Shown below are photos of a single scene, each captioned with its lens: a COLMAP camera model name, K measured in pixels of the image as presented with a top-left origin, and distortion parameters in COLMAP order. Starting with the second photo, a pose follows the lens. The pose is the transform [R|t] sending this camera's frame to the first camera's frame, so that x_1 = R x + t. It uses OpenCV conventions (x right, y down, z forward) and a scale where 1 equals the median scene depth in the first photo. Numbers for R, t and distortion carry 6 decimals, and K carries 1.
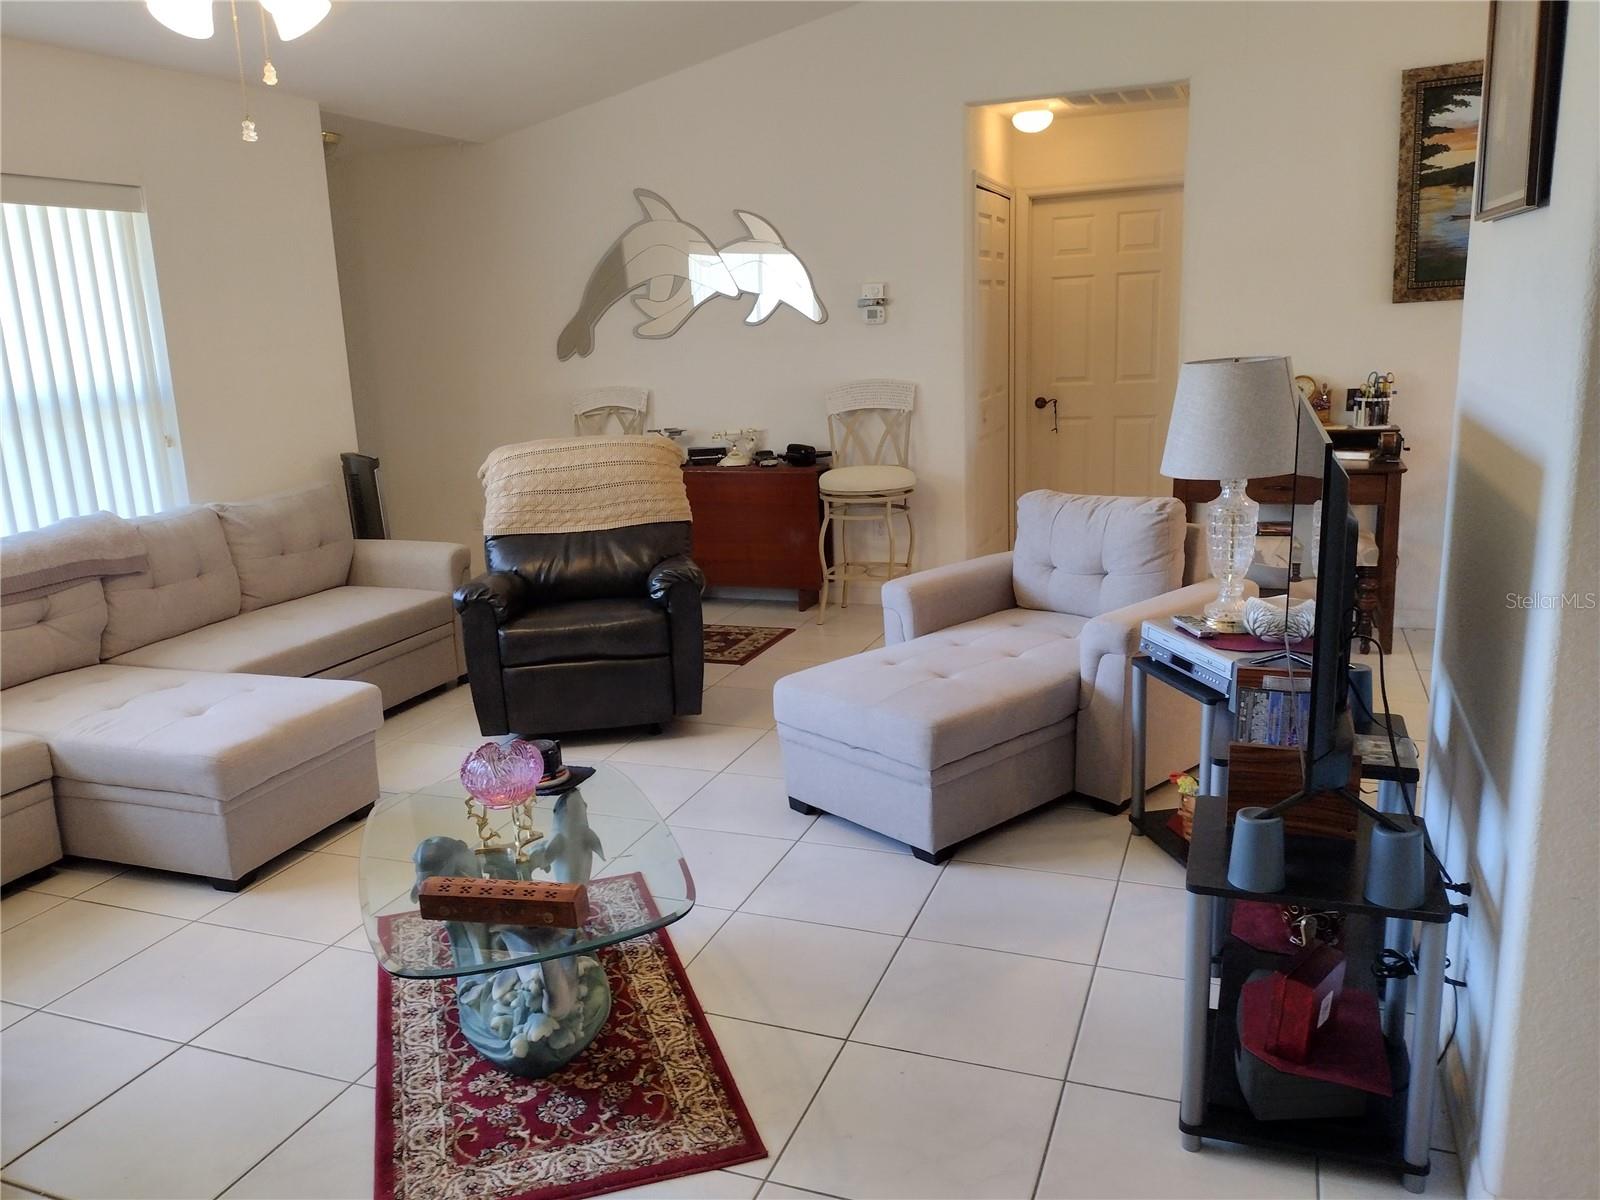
lens RADIAL K [[1201.8, 0, 801.7], [0, 1201.8, 602.1], [0, 0, 1]] dist [0.030910, -0.002651]
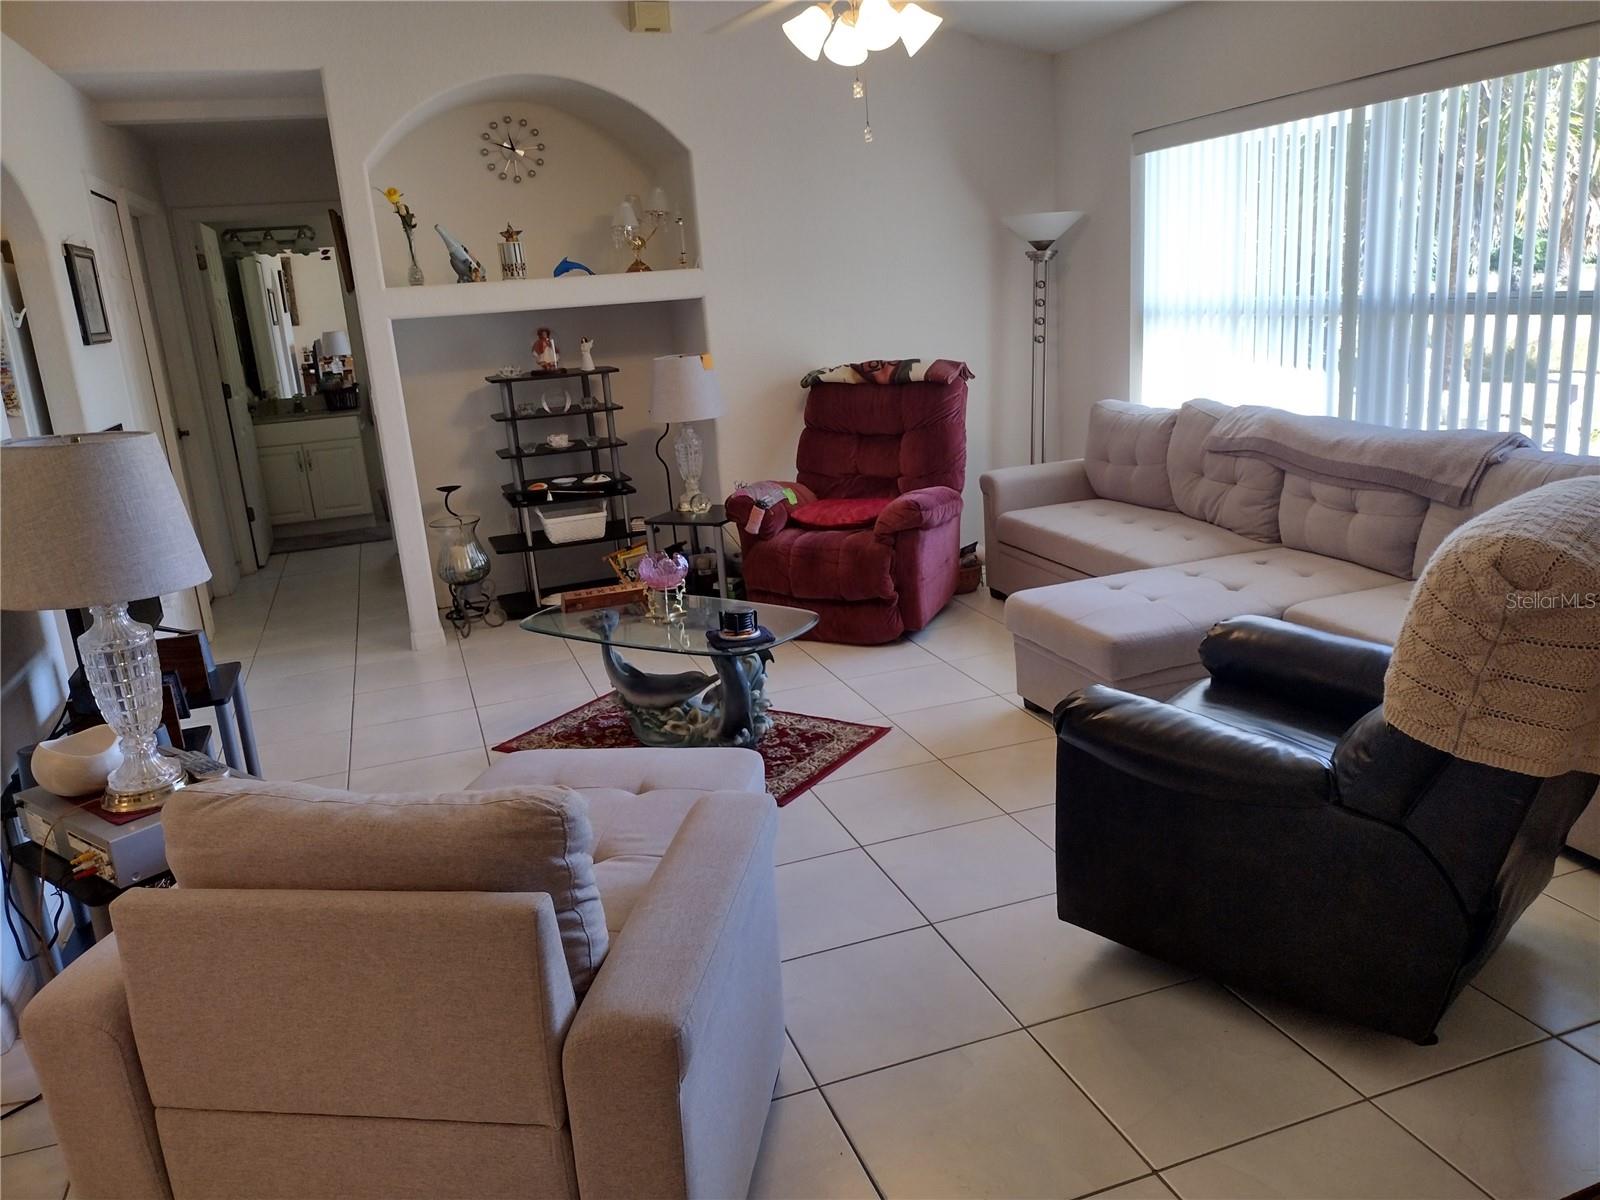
lens RADIAL K [[1201.8, 0, 804.5], [0, 1201.8, 589.5], [0, 0, 1]] dist [0.030910, -0.002651]
pose [[-0.757965, 0.255654, -0.600109, 0.402069], [-0.049030, 0.895063, 0.443235, -0.382297], [0.650450, 0.365380, -0.665892, 1.479954]]
